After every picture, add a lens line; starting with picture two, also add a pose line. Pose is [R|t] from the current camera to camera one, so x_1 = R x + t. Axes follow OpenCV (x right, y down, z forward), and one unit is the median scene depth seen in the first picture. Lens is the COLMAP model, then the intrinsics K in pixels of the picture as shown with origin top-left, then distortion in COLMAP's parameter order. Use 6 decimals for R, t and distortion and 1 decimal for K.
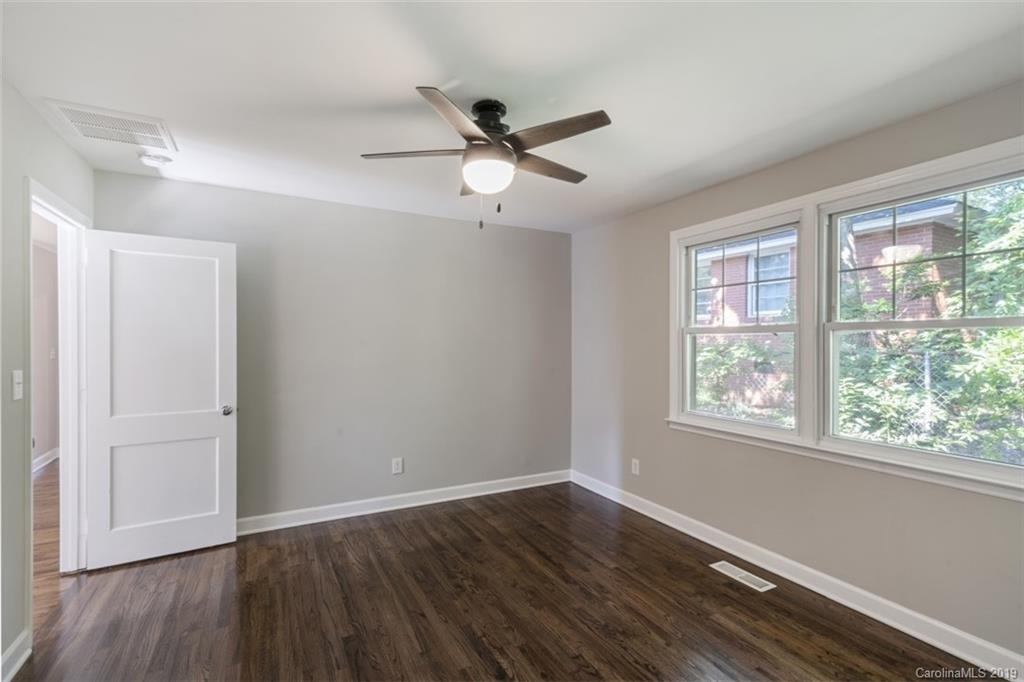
lens RADIAL K [[469.0, 0, 512.0], [0, 469.0, 341.0], [0, 0, 1]] dist [0.004151, 0.000191]
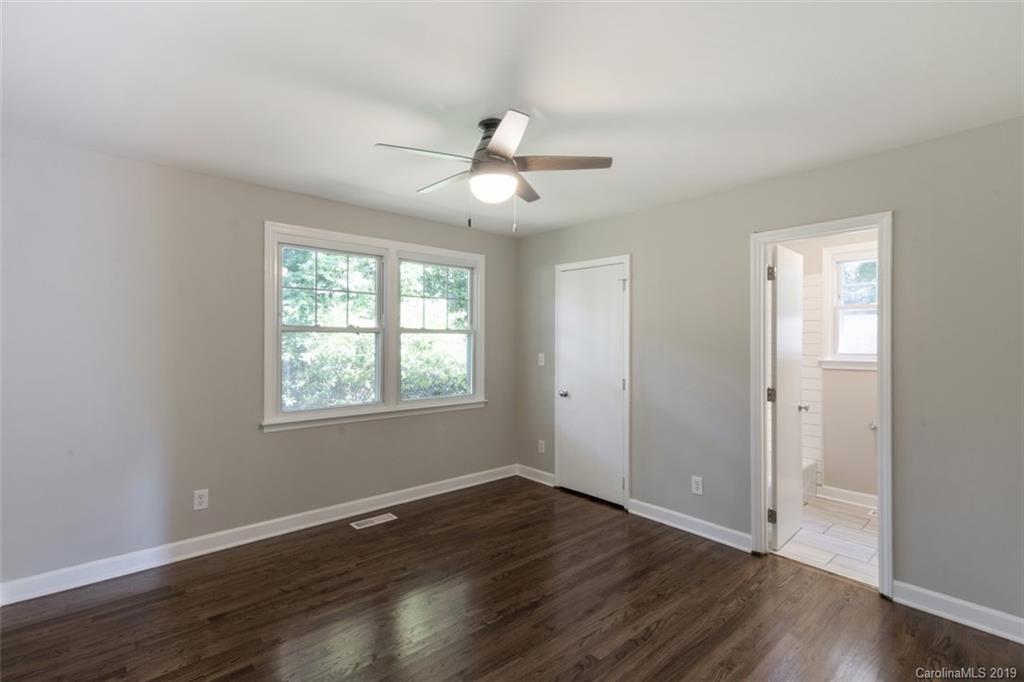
lens RADIAL K [[469.0, 0, 512.0], [0, 469.0, 341.0], [0, 0, 1]] dist [0.004151, 0.000191]
pose [[-0.231896, -0.004781, 0.972729, -0.805941], [-0.001884, 0.999988, 0.004466, -0.001215], [-0.972739, -0.000797, -0.231902, 0.882291]]
